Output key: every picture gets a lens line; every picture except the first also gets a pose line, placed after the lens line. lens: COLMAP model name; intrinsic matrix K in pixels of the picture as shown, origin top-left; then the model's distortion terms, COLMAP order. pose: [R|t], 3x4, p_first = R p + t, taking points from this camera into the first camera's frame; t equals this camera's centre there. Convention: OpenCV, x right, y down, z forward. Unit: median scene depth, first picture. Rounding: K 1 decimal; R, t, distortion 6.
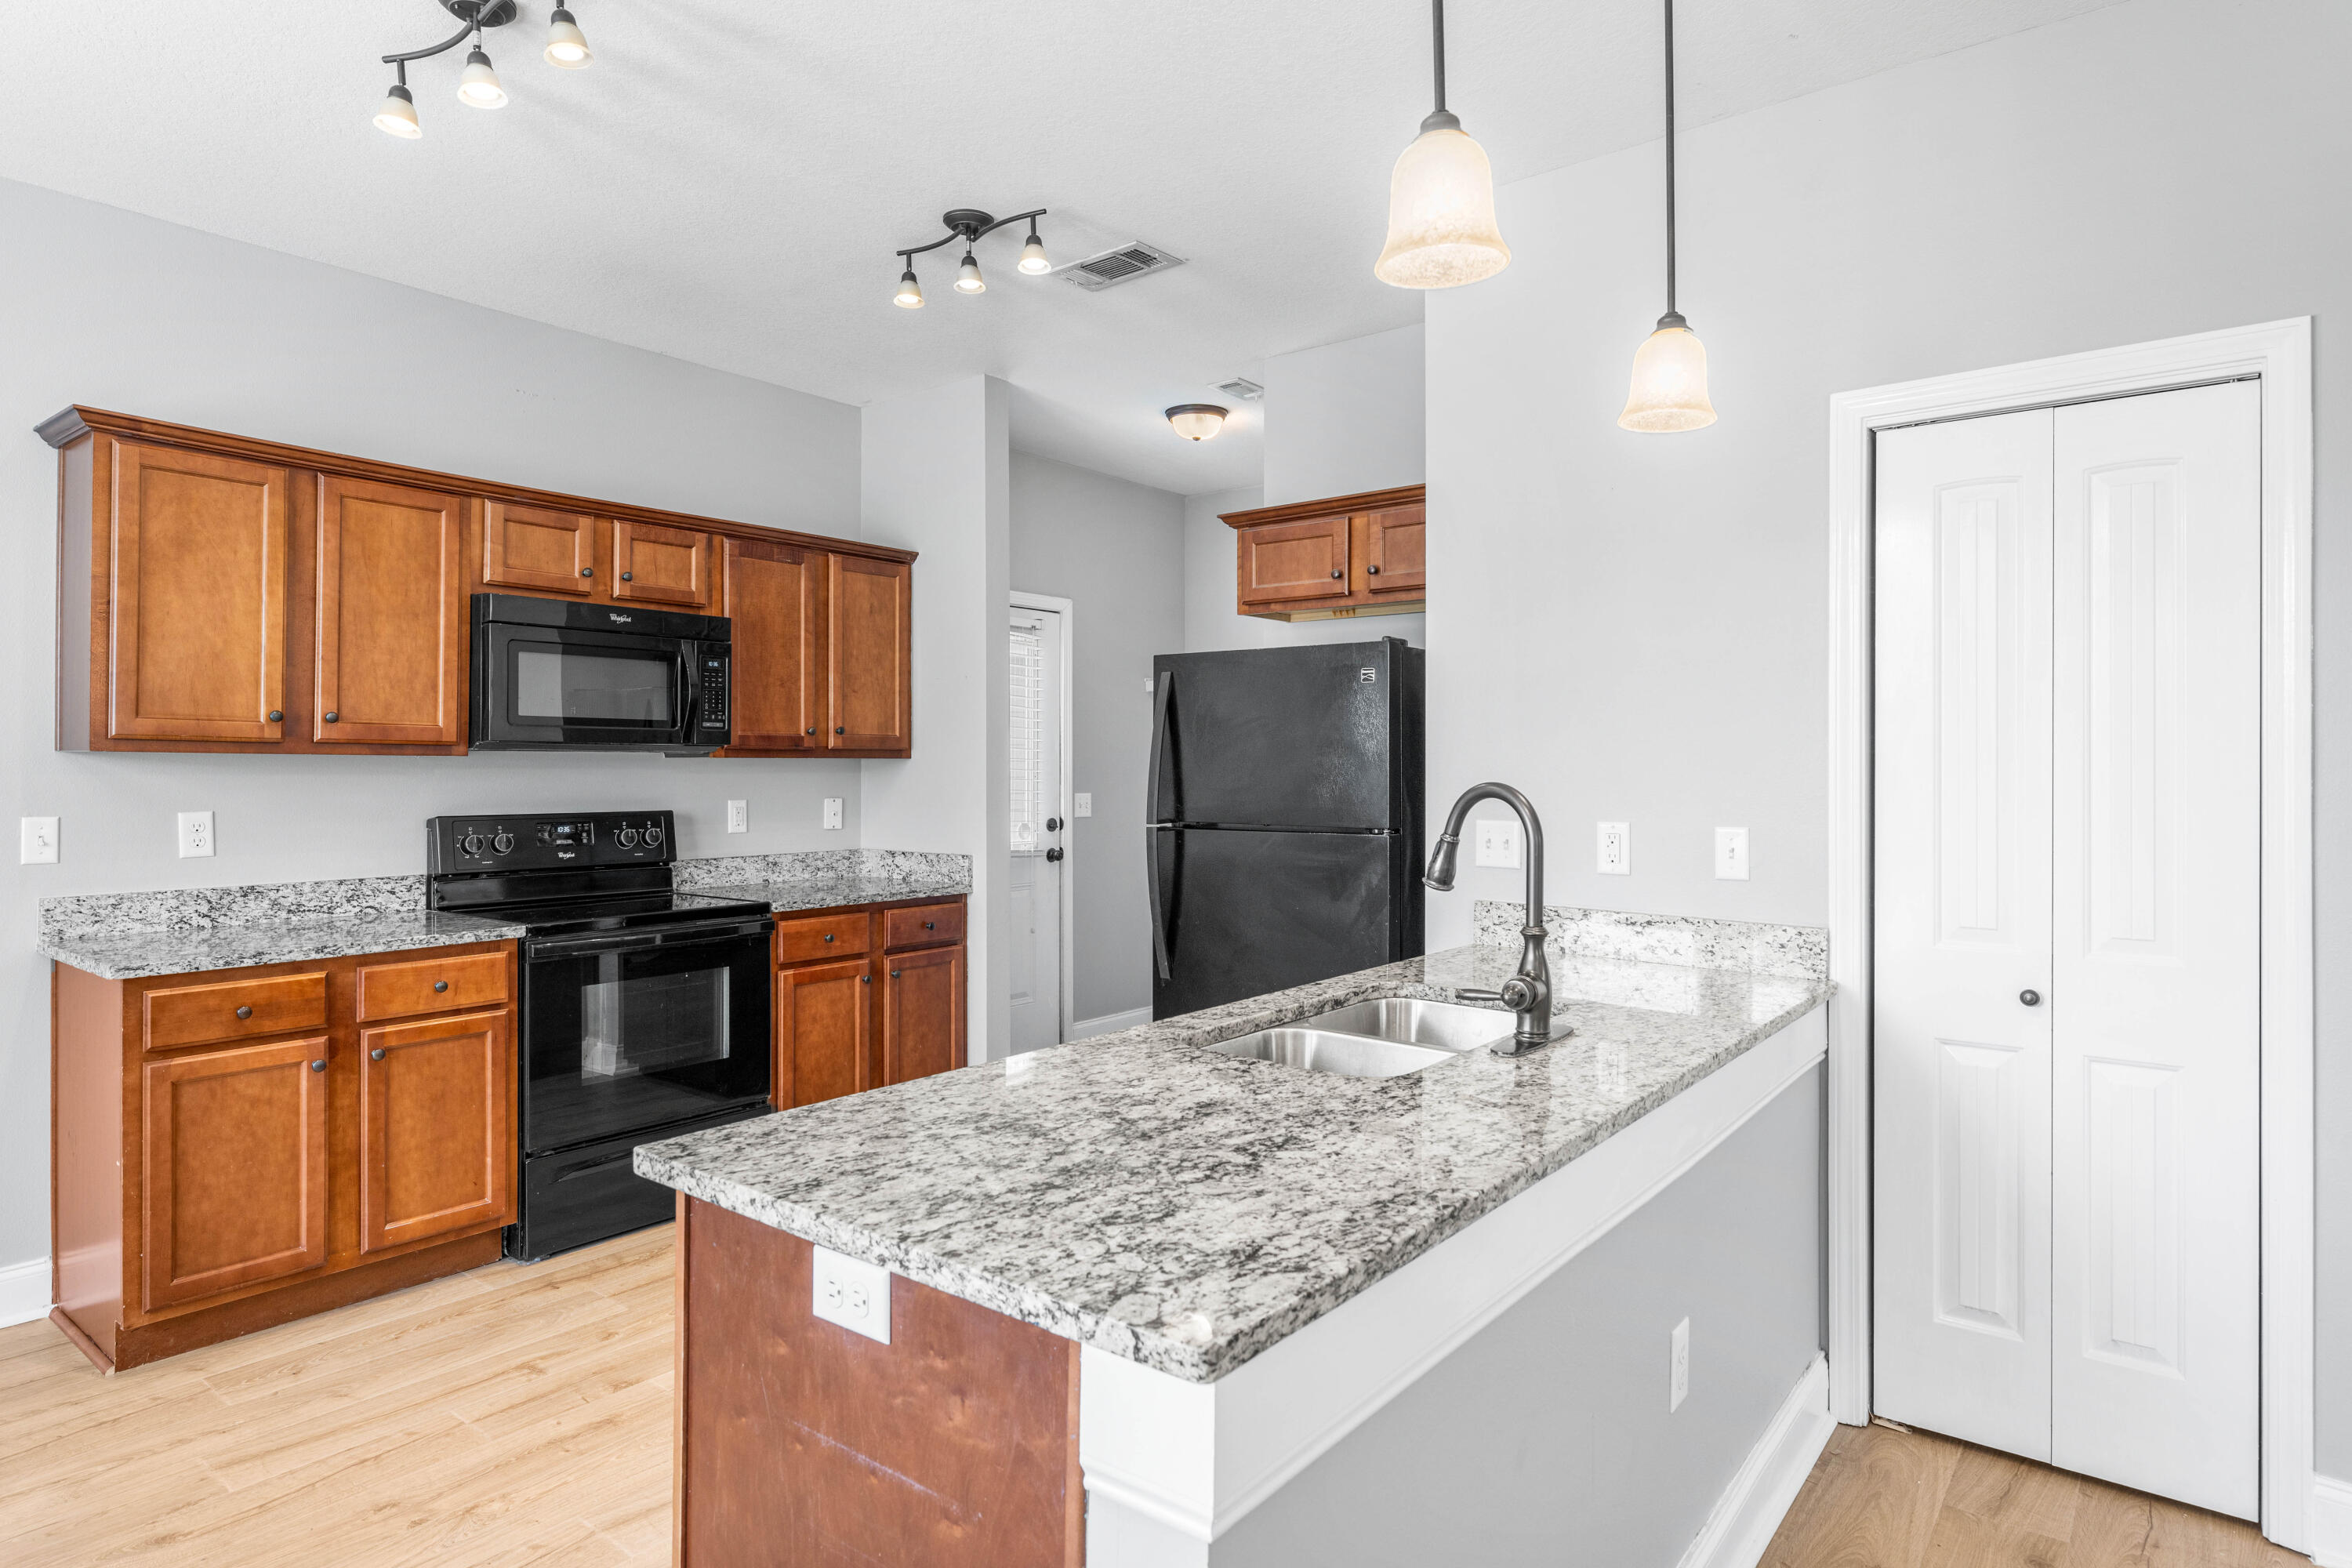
lens RADIAL K [[1293.1, 0, 1169.8], [0, 1293.1, 763.7], [0, 0, 1]] dist [0.002847, 0.000218]
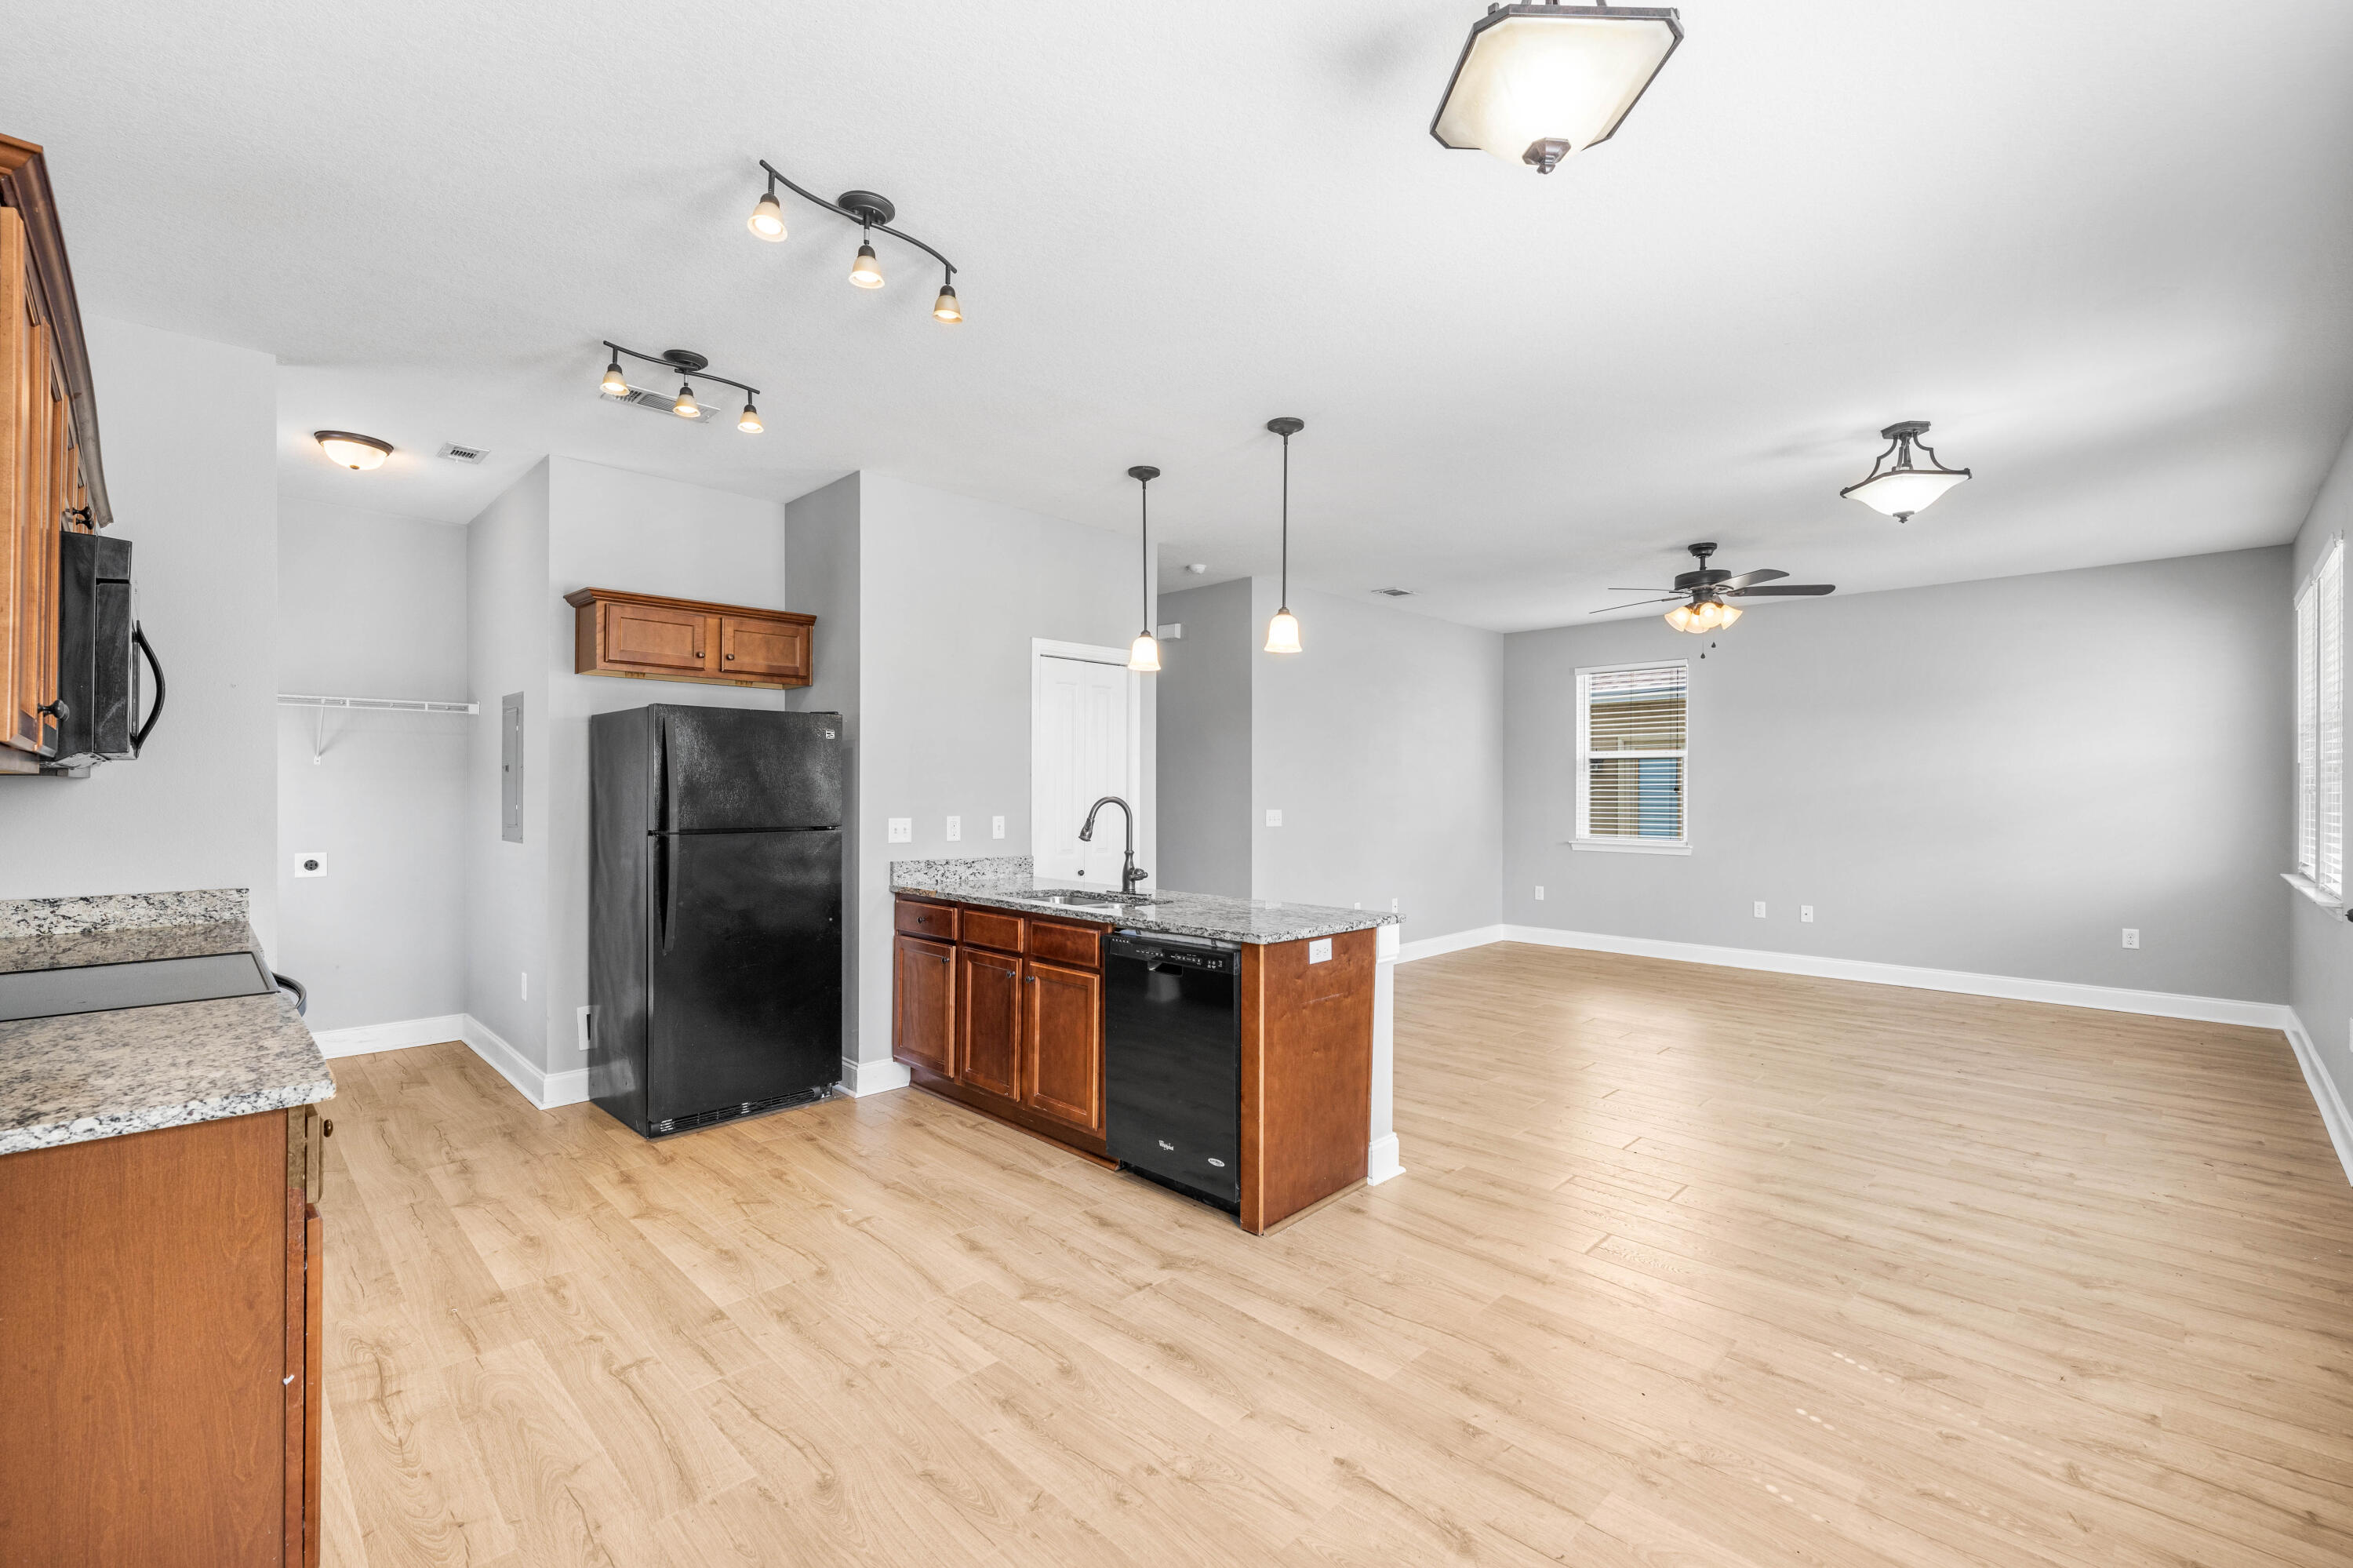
lens RADIAL K [[1001.8, 0, 1176.5], [0, 1001.8, 784.0], [0, 0, 1]] dist [0.000362, -0.000061]
pose [[0.117602, 0.002851, 0.993057, -1.033805], [-0.006597, 0.999976, -0.002090, -0.004800], [-0.993039, -0.006305, 0.117618, 0.388205]]
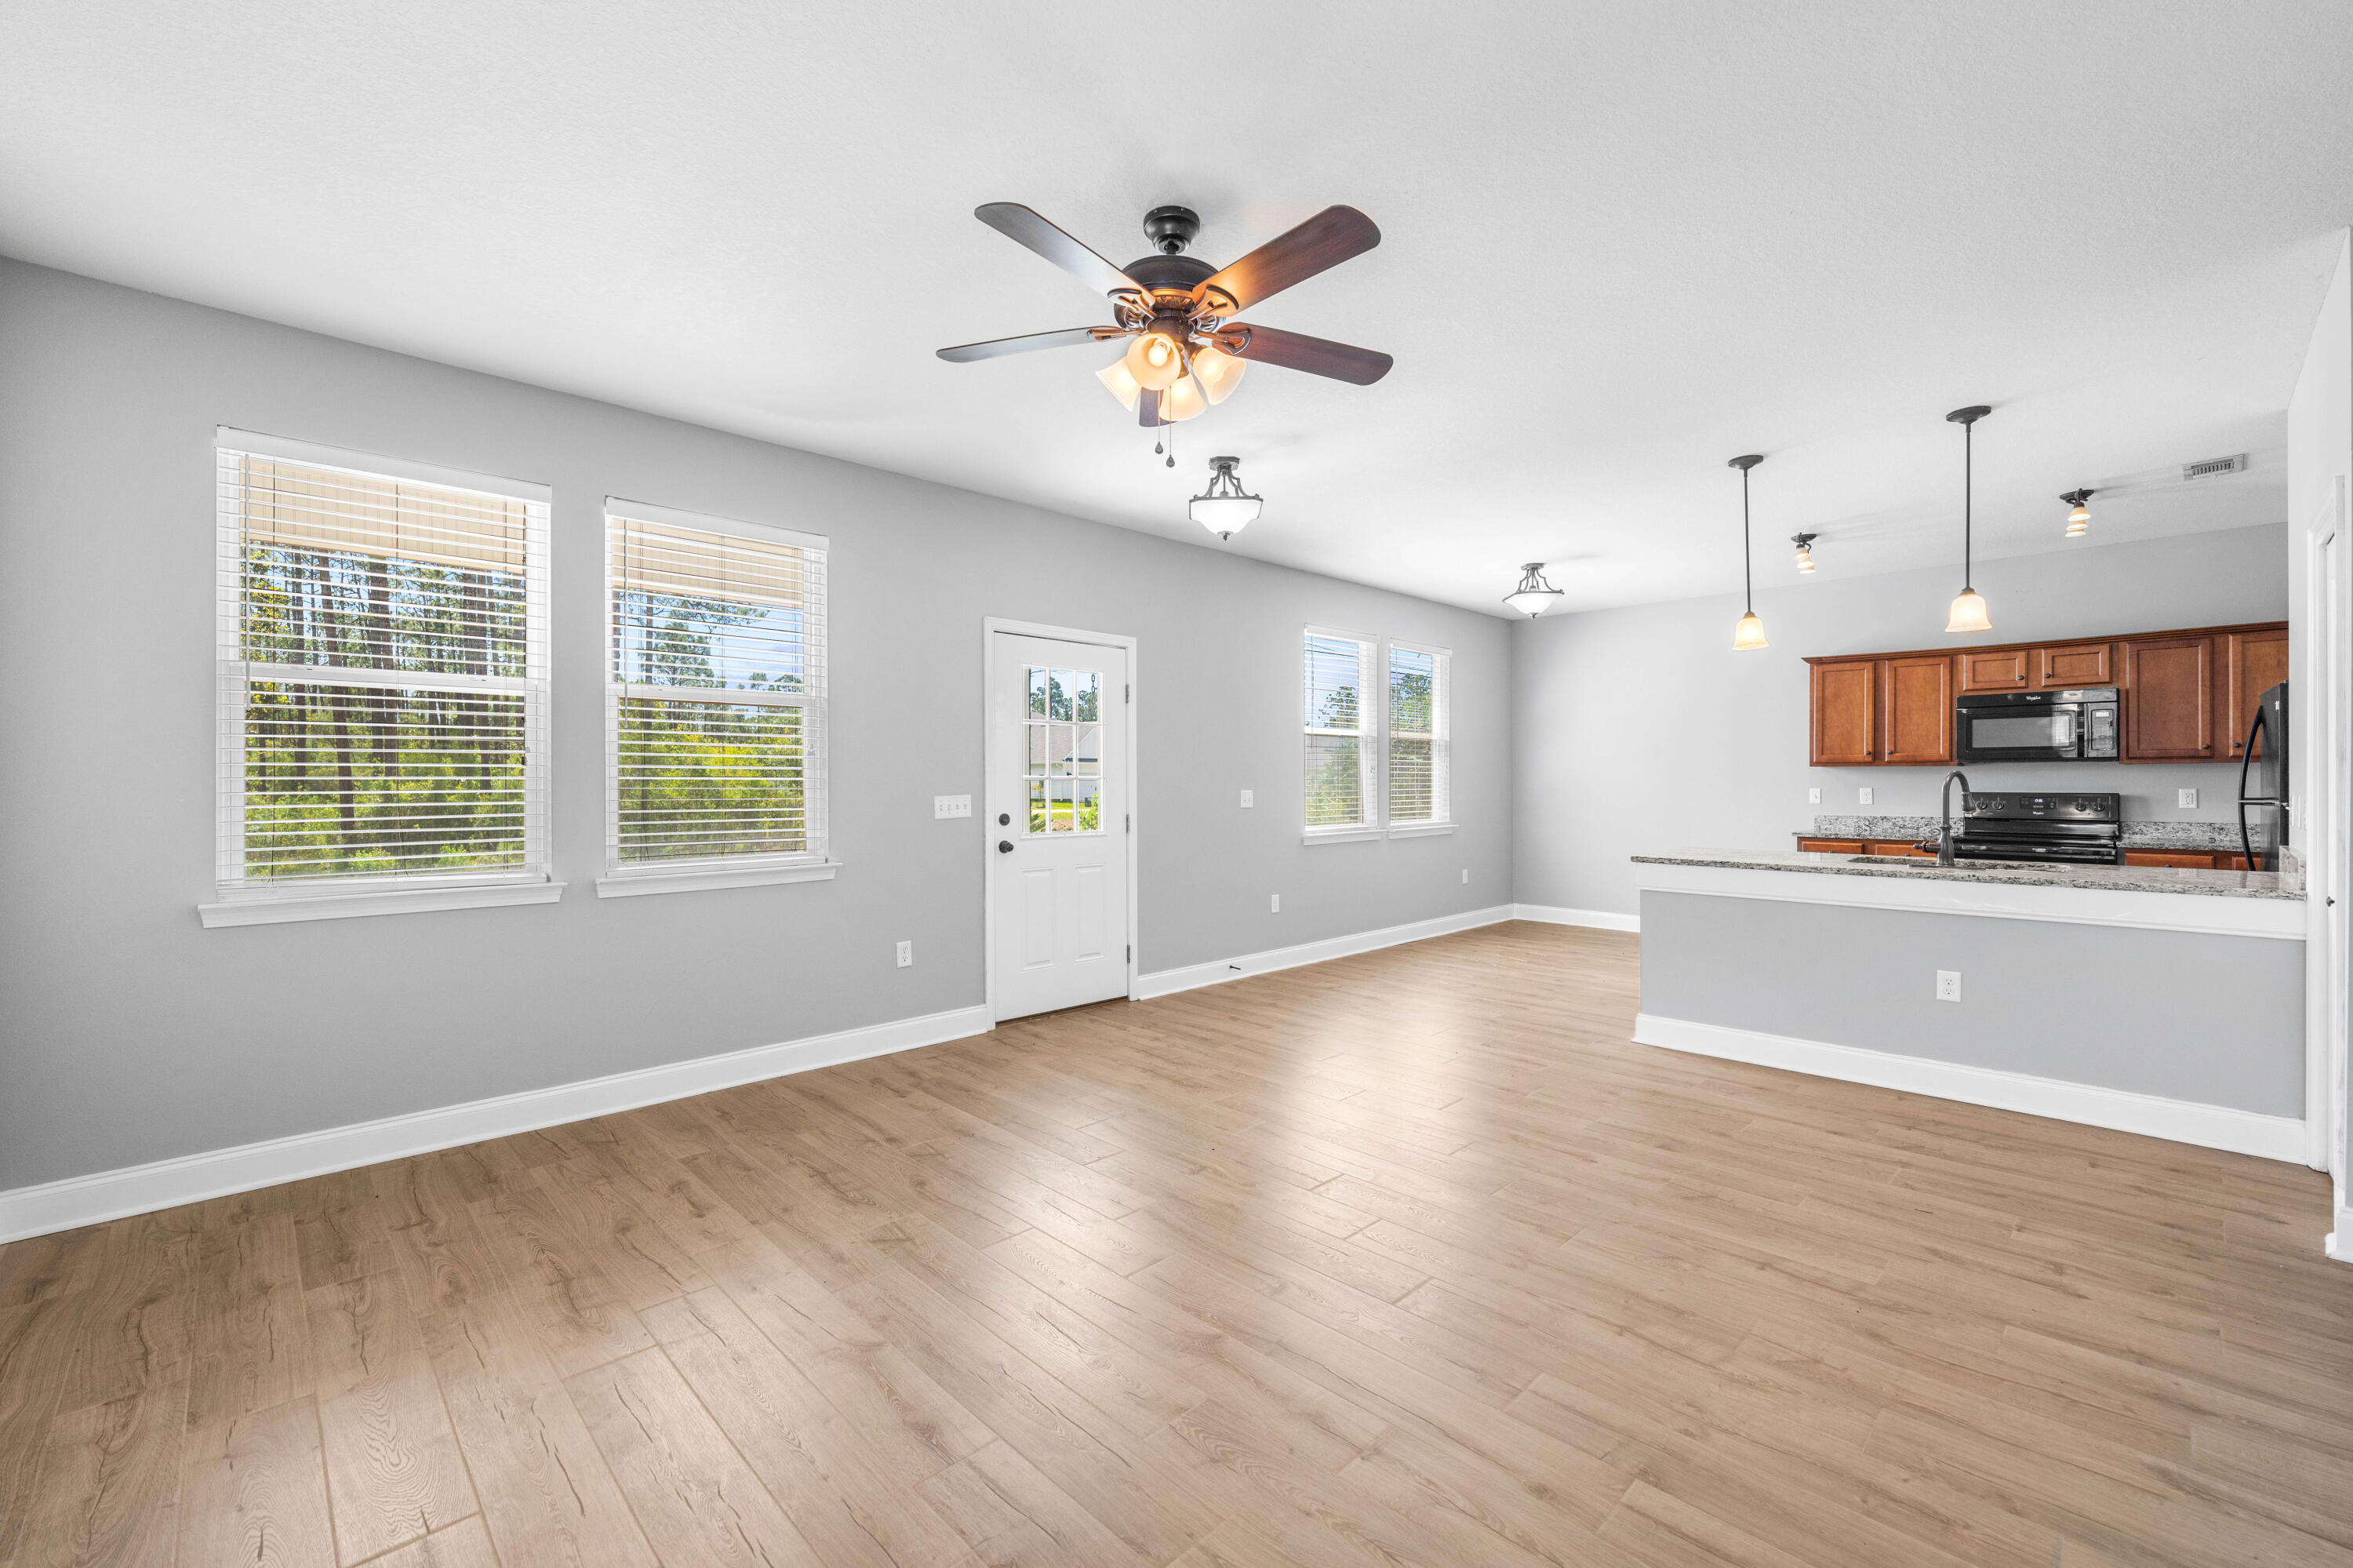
lens RADIAL K [[969.6, 0, 1179.4], [0, 969.6, 770.7], [0, 0, 1]] dist [-0.002479, -0.000185]
pose [[-0.125462, -0.012509, -0.992020, 1.443458], [0.005105, 0.999899, -0.013254, 0.019710], [0.992085, -0.006727, -0.125385, -0.182826]]
